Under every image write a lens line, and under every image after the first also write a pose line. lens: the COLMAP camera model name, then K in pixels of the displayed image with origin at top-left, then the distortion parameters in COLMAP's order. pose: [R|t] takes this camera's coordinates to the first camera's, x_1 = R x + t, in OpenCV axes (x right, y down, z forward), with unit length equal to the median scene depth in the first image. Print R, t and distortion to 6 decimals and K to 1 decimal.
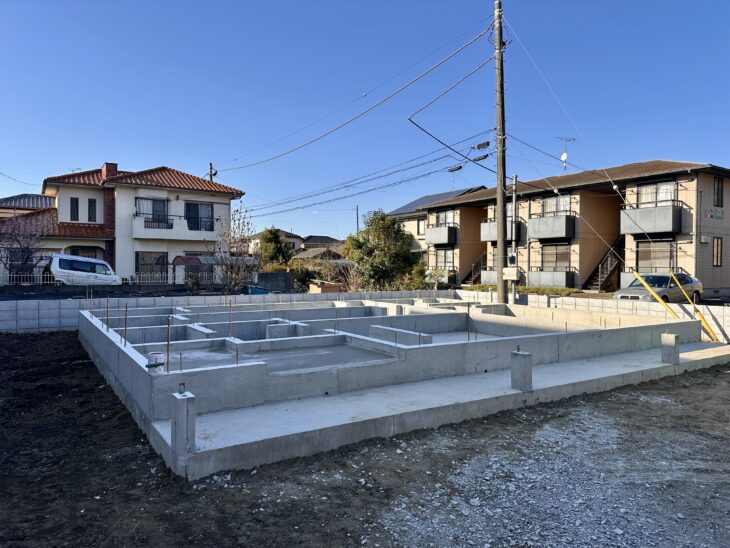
lens RADIAL K [[518.2, 0, 365.0], [0, 518.2, 274.0], [0, 0, 1]] dist [0.039533, -0.005060]
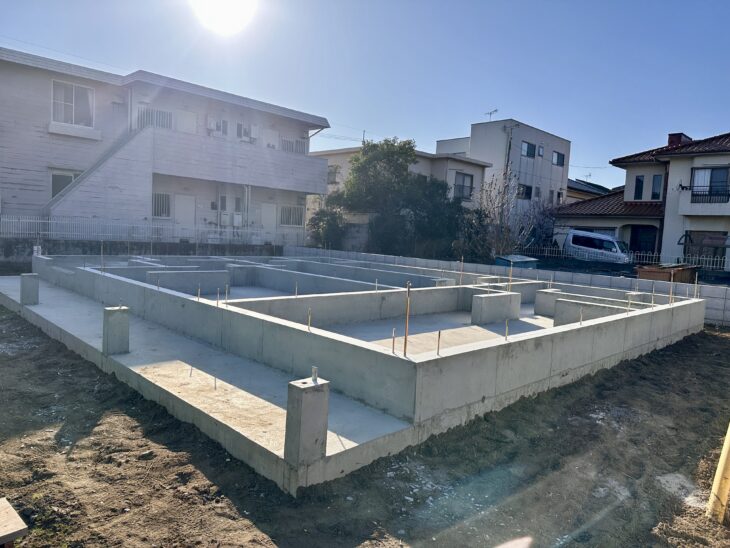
lens RADIAL K [[518.2, 0, 365.0], [0, 518.2, 274.0], [0, 0, 1]] dist [0.039533, -0.005060]
pose [[0.204958, 0.084329, -0.975131, 0.319164], [-0.061665, 0.995415, 0.073122, -0.002116], [0.976826, 0.045145, 0.209218, 0.294588]]
